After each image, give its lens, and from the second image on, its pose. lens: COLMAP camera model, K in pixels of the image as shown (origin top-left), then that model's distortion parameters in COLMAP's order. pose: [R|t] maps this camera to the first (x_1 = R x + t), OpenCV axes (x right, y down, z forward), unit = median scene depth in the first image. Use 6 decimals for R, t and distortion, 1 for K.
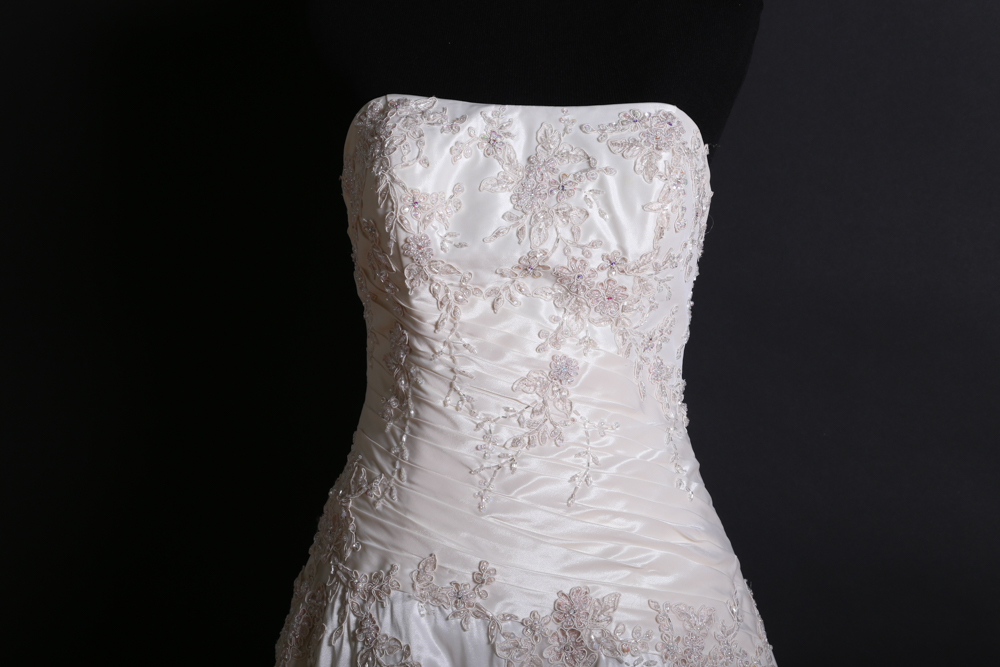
lens RADIAL K [[2760.9, 0, 500.0], [0, 2760.9, 333.5], [0, 0, 1]] dist [0.616430, 0.065374]
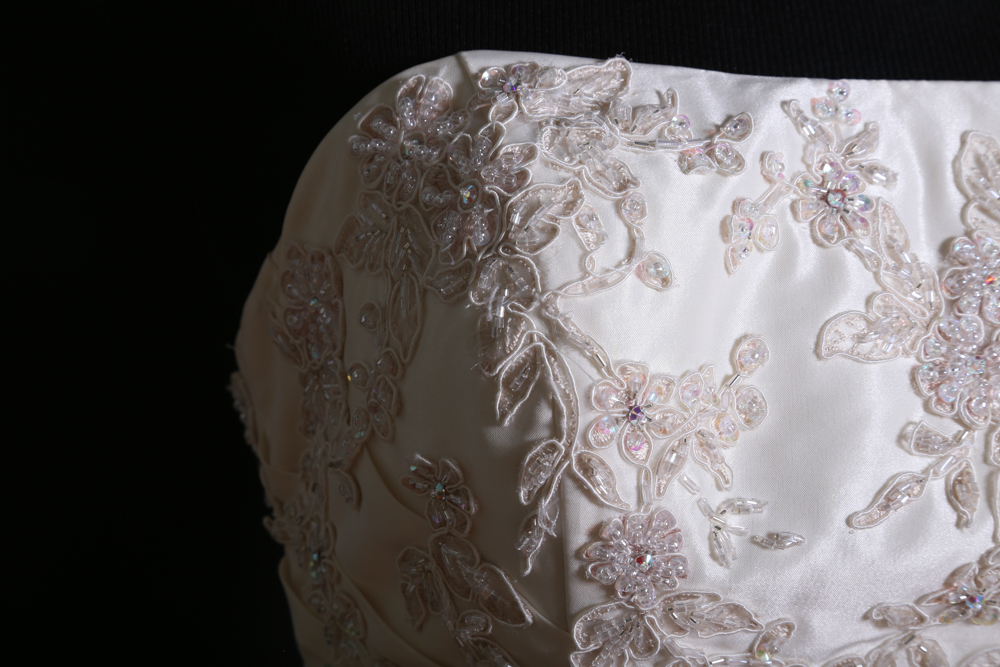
lens RADIAL K [[2442.4, 0, 486.2], [0, 2442.4, 332.3], [0, 0, 1]] dist [0.328854, -0.431957]
pose [[0.960964, -0.035402, 0.274401, -0.117463], [0.031338, 0.999325, 0.019181, -0.060729], [-0.274894, -0.009833, 0.961424, 0.745752]]
